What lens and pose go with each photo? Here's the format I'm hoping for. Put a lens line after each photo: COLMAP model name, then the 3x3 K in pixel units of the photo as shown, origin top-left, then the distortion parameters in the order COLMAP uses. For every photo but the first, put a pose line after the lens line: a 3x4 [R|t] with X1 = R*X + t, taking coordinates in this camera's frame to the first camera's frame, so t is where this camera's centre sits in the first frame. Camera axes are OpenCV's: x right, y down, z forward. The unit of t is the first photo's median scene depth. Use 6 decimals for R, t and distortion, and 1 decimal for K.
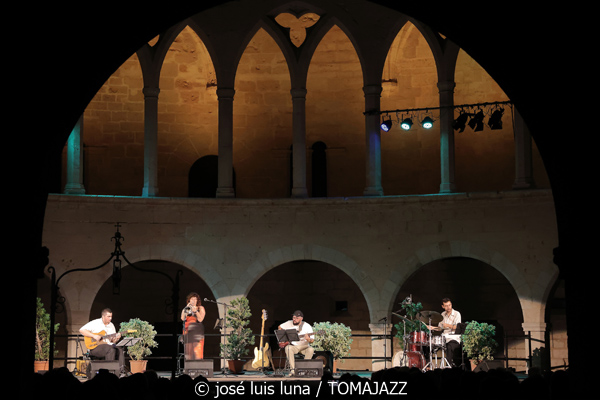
lens RADIAL K [[1191.9, 0, 300.0], [0, 1191.9, 200.0], [0, 0, 1]] dist [0.039946, -0.042778]
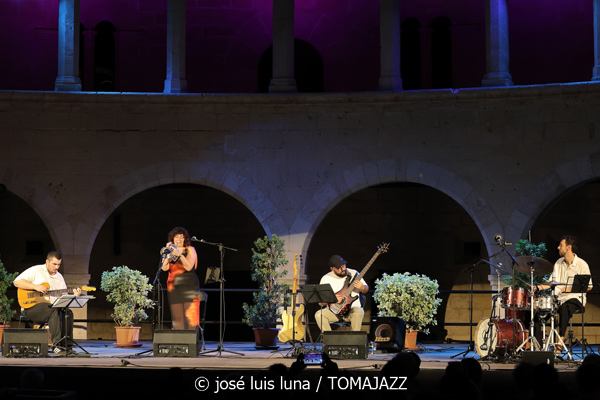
lens RADIAL K [[1416.6, 0, 300.0], [0, 1416.6, 200.0], [0, 0, 1]] dist [-0.282704, -0.330180]
pose [[0.984168, -0.004782, -0.177176, 0.094212], [0.014184, 0.998555, 0.051838, 0.018218], [0.176672, -0.053531, 0.982813, 0.196704]]
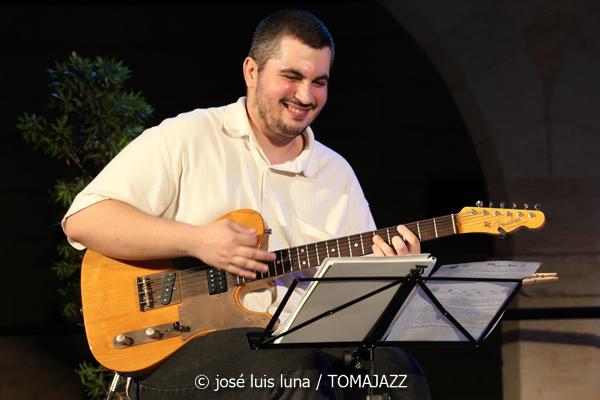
lens RADIAL K [[2286.0, 0, 300.0], [0, 2286.0, 200.0], [0, 0, 1]] dist [0.059219, 0.593854]
pose [[0.874798, -0.064915, -0.480119, -0.050471], [0.083965, 0.996301, 0.018281, 0.084283], [0.477156, -0.056306, 0.877013, 0.659468]]
